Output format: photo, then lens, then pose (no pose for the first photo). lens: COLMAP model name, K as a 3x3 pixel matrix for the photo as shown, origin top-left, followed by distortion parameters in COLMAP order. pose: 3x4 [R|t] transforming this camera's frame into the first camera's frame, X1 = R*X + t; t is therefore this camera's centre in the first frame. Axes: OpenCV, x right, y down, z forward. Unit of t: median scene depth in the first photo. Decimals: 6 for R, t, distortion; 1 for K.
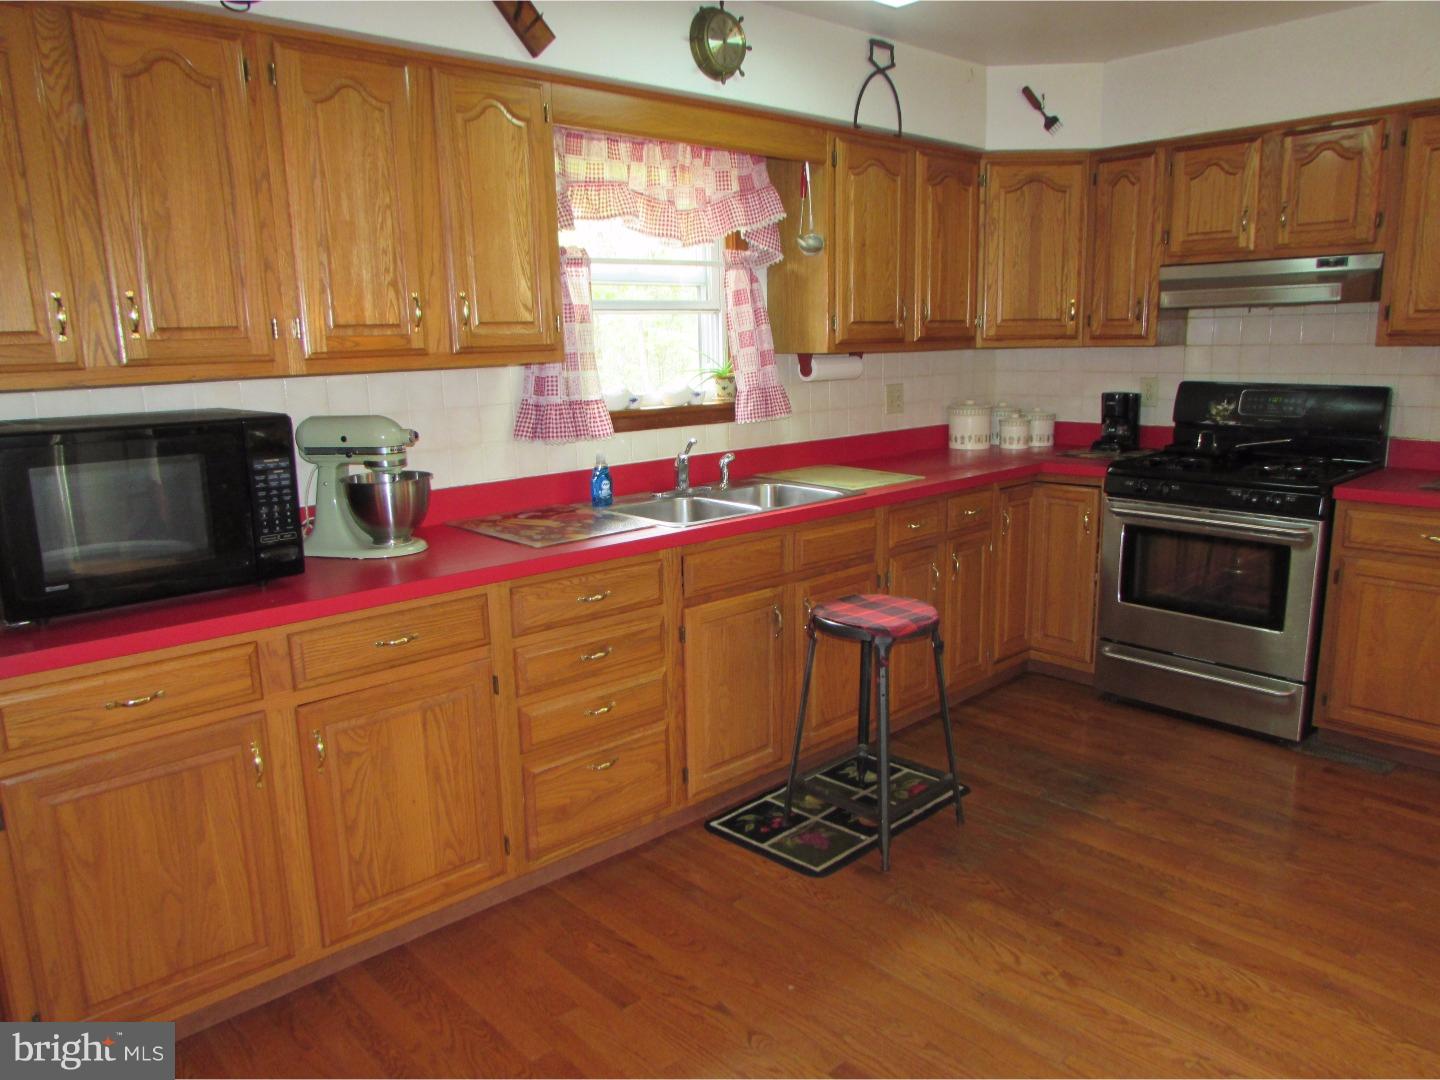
lens RADIAL K [[1022.9, 0, 723.5], [0, 1022.9, 537.8], [0, 0, 1]] dist [-0.045529, 0.029075]
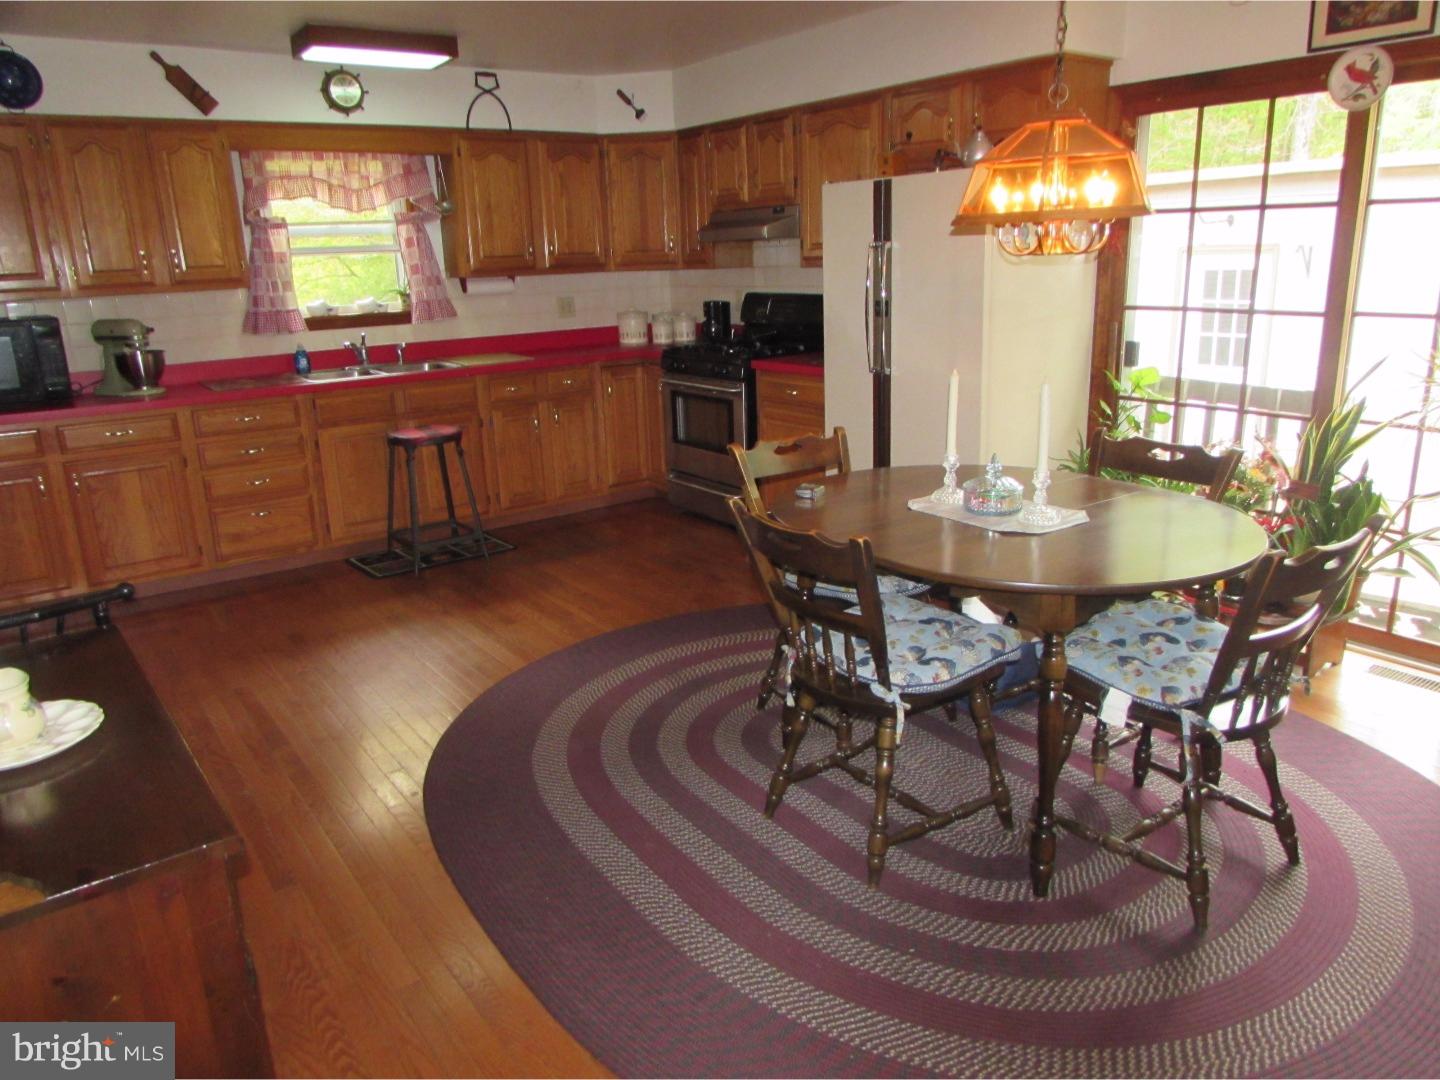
lens RADIAL K [[1022.9, 0, 723.5], [0, 1022.9, 537.8], [0, 0, 1]] dist [-0.045529, 0.029075]
pose [[0.993268, 0.017950, -0.114443, 0.697674], [-0.008943, 0.996855, 0.078740, 0.090742], [0.115497, -0.077187, 0.990304, -0.533979]]
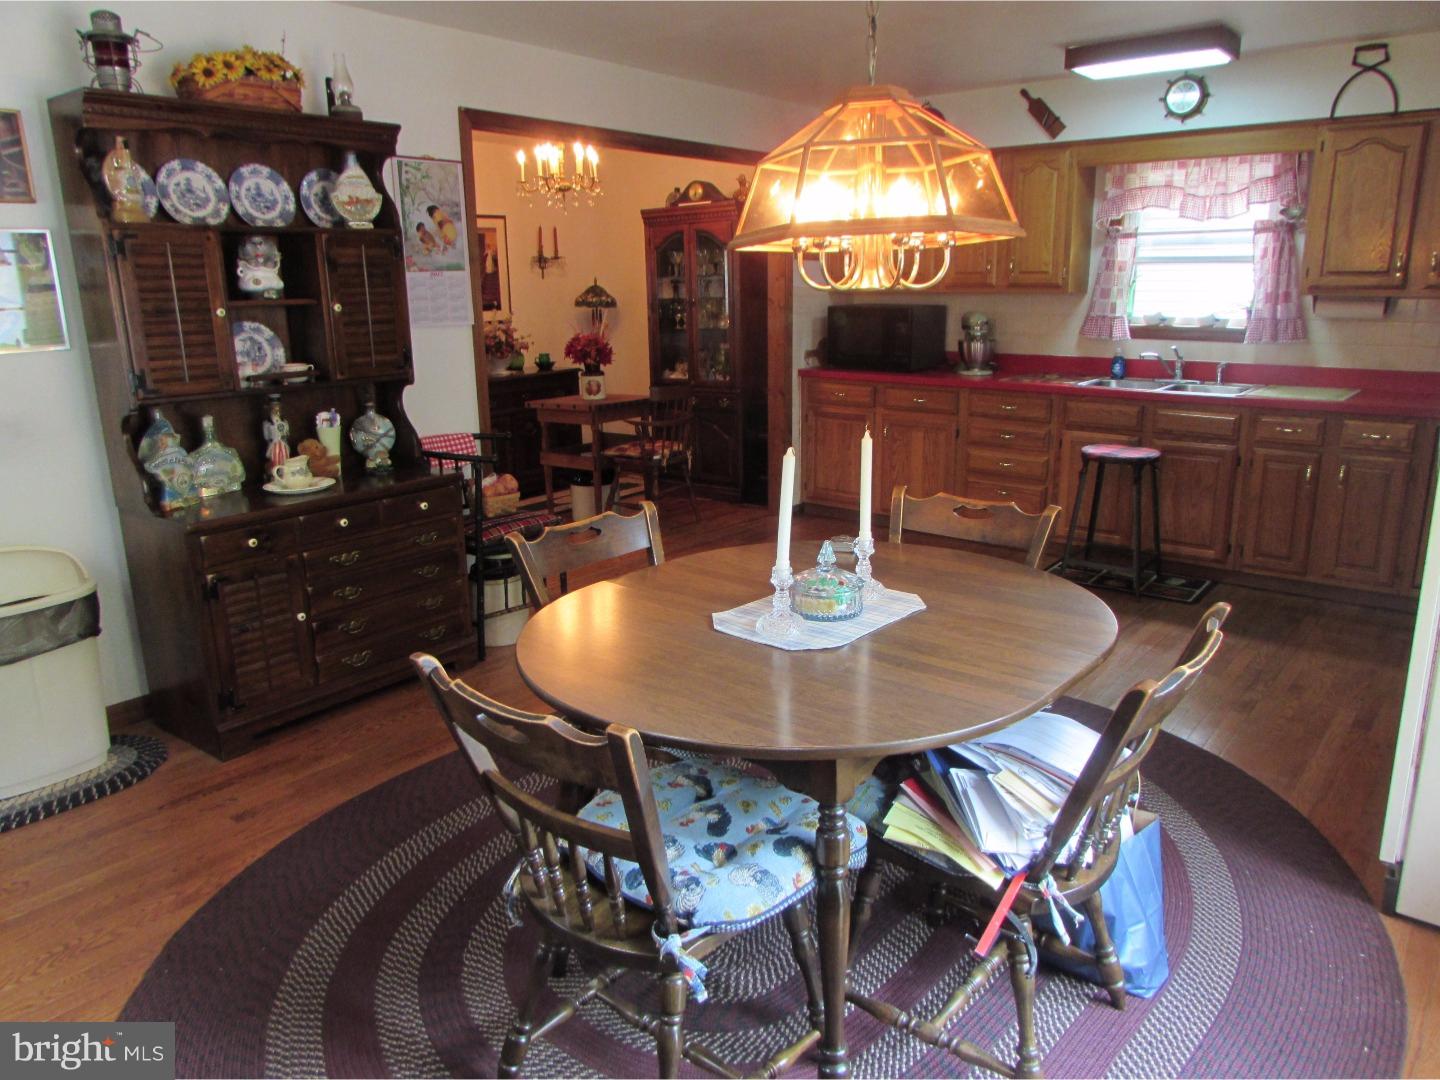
lens RADIAL K [[1022.9, 0, 723.5], [0, 1022.9, 537.8], [0, 0, 1]] dist [-0.045529, 0.029075]
pose [[0.139235, 0.258620, -0.955892, 1.376636], [-0.189473, 0.954418, 0.230623, -0.042023], [0.971964, 0.149005, 0.181890, 0.083383]]
